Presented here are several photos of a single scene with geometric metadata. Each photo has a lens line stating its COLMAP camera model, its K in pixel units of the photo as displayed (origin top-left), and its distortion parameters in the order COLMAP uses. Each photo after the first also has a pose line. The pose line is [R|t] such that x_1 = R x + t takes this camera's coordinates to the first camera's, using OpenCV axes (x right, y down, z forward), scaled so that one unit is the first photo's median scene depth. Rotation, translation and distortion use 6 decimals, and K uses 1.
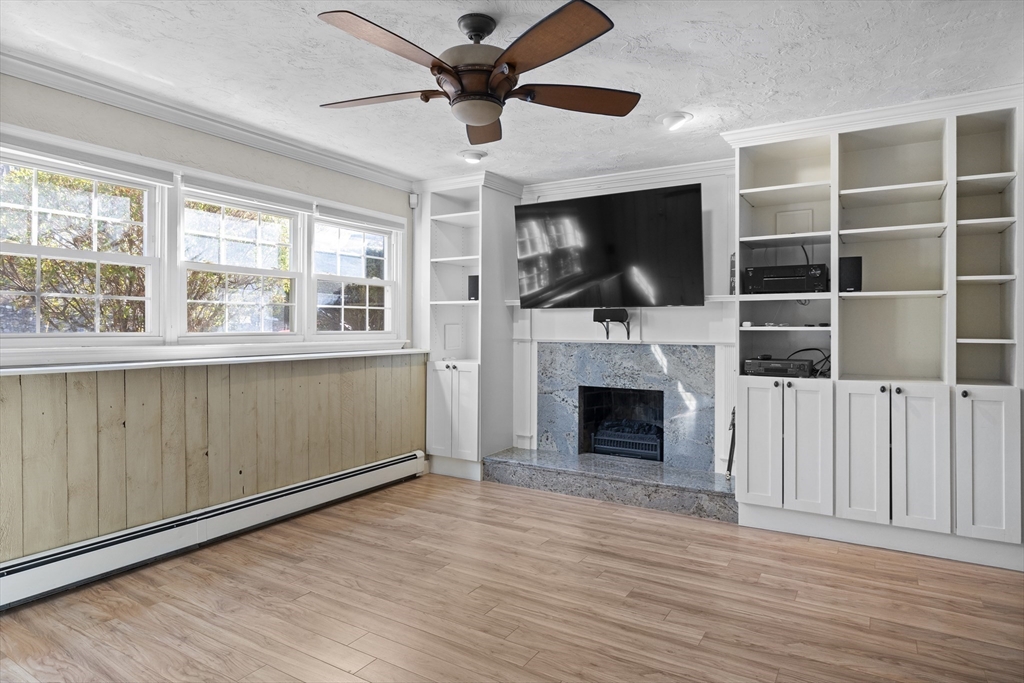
lens RADIAL K [[578.9, 0, 514.8], [0, 578.9, 336.4], [0, 0, 1]] dist [0.000654, 0.002055]
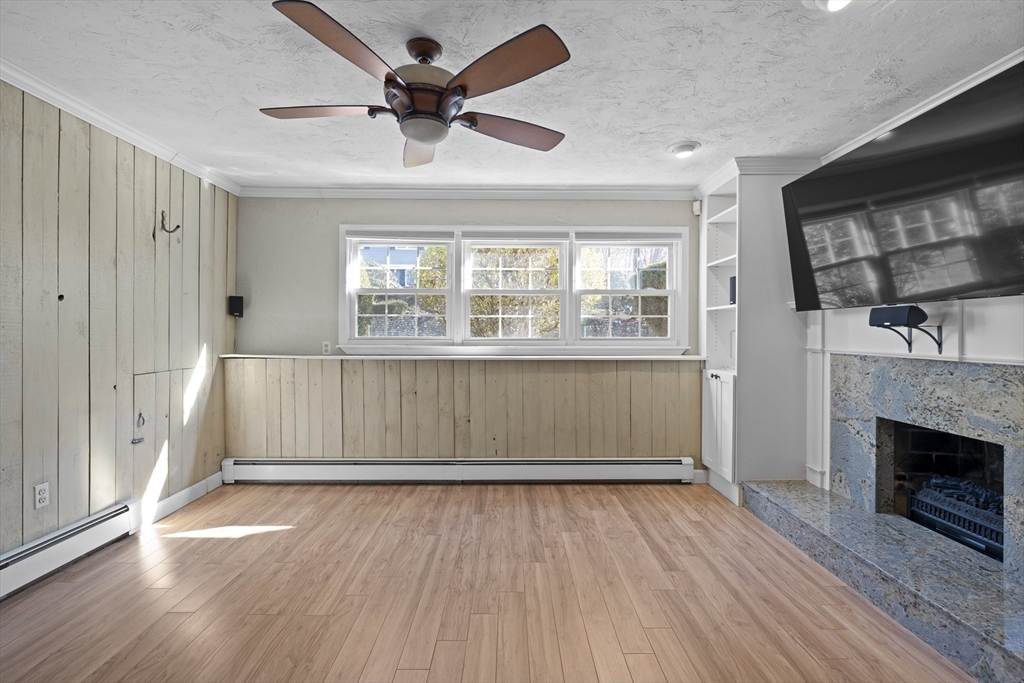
lens RADIAL K [[464.5, 0, 517.0], [0, 464.5, 340.1], [0, 0, 1]] dist [-0.004555, 0.001442]
pose [[0.545098, 0.011861, -0.838288, 0.405947], [-0.015091, 0.999877, 0.004335, -0.005485], [0.838236, 0.010287, 0.545210, 0.370902]]
